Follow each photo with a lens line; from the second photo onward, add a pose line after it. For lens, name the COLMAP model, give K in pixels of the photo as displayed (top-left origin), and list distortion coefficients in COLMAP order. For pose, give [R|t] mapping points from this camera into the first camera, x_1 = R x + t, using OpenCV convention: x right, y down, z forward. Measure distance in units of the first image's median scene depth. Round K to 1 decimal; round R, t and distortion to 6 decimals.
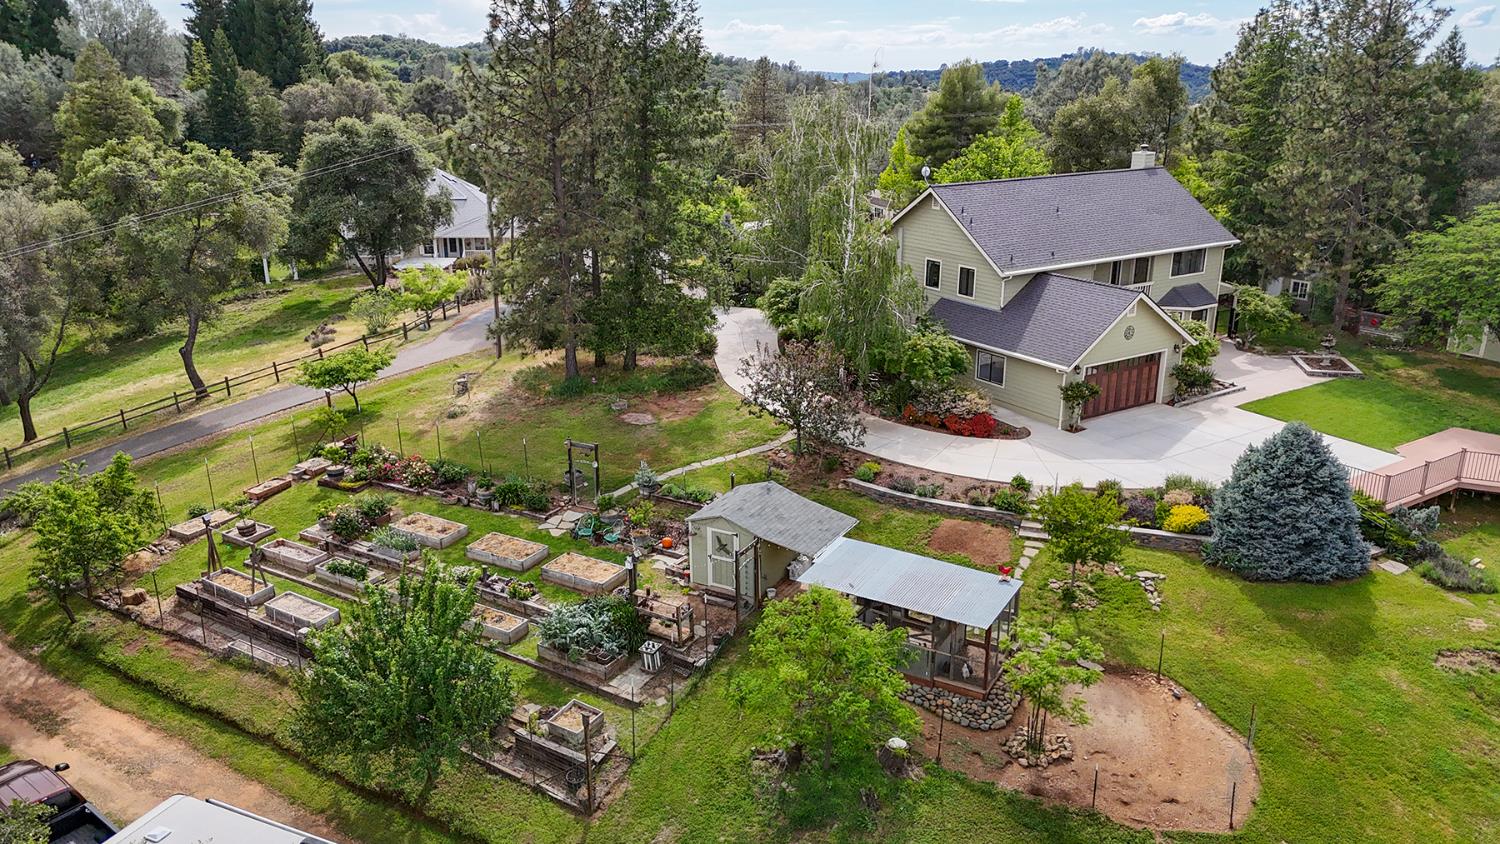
lens RADIAL K [[1094.1, 0, 750.0], [0, 1094.1, 422.0], [0, 0, 1]] dist [0.098575, -0.103505]
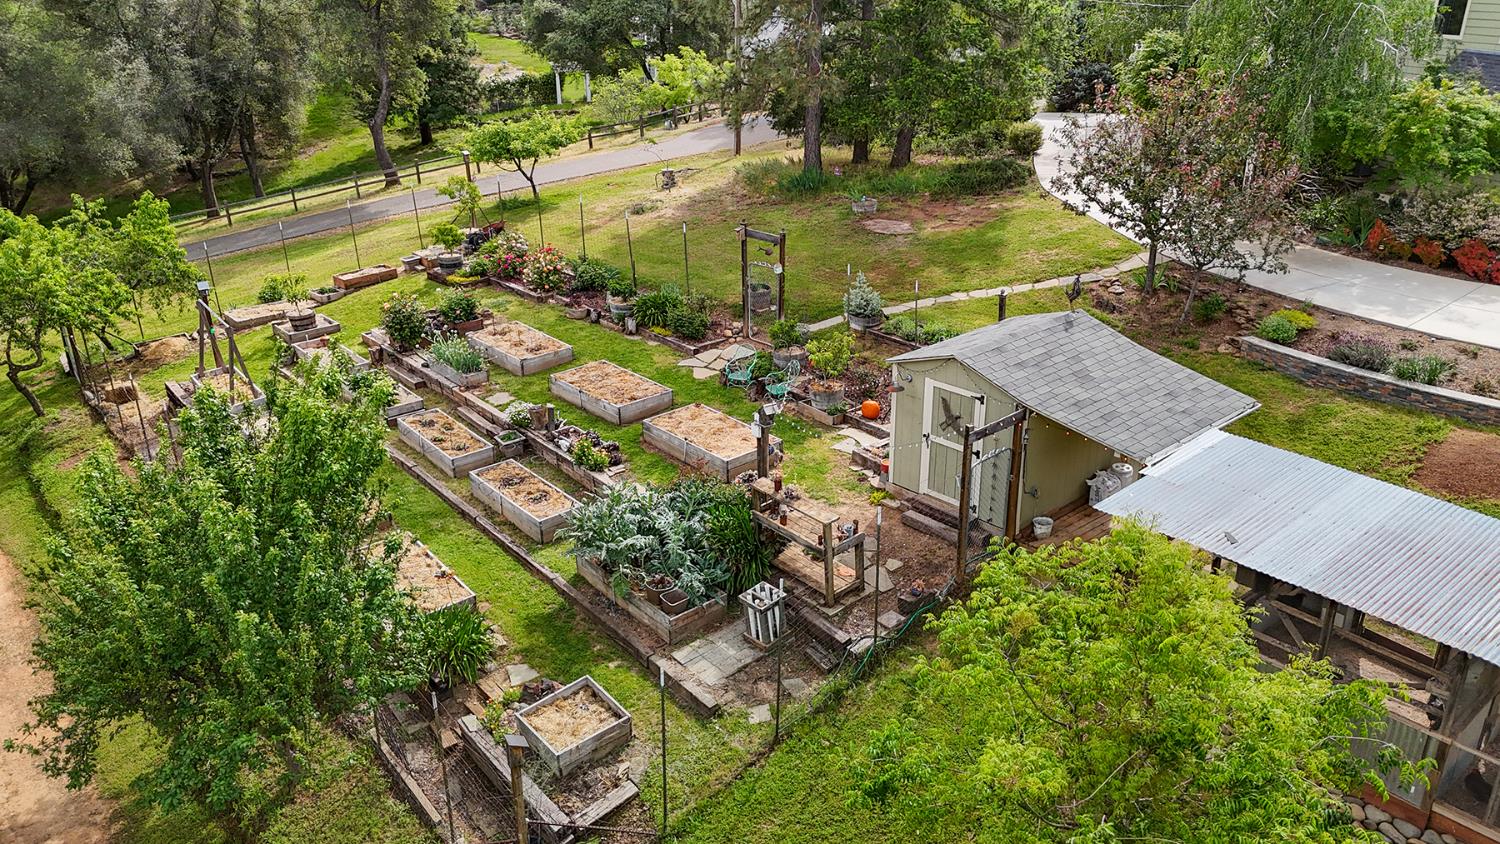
lens RADIAL K [[1094.1, 0, 750.0], [0, 1094.1, 422.0], [0, 0, 1]] dist [0.098575, -0.103505]
pose [[0.946417, 0.122647, -0.298753, 0.031280], [-0.096688, 0.990255, 0.100232, 0.062303], [0.308135, -0.065975, 0.949052, 0.421763]]
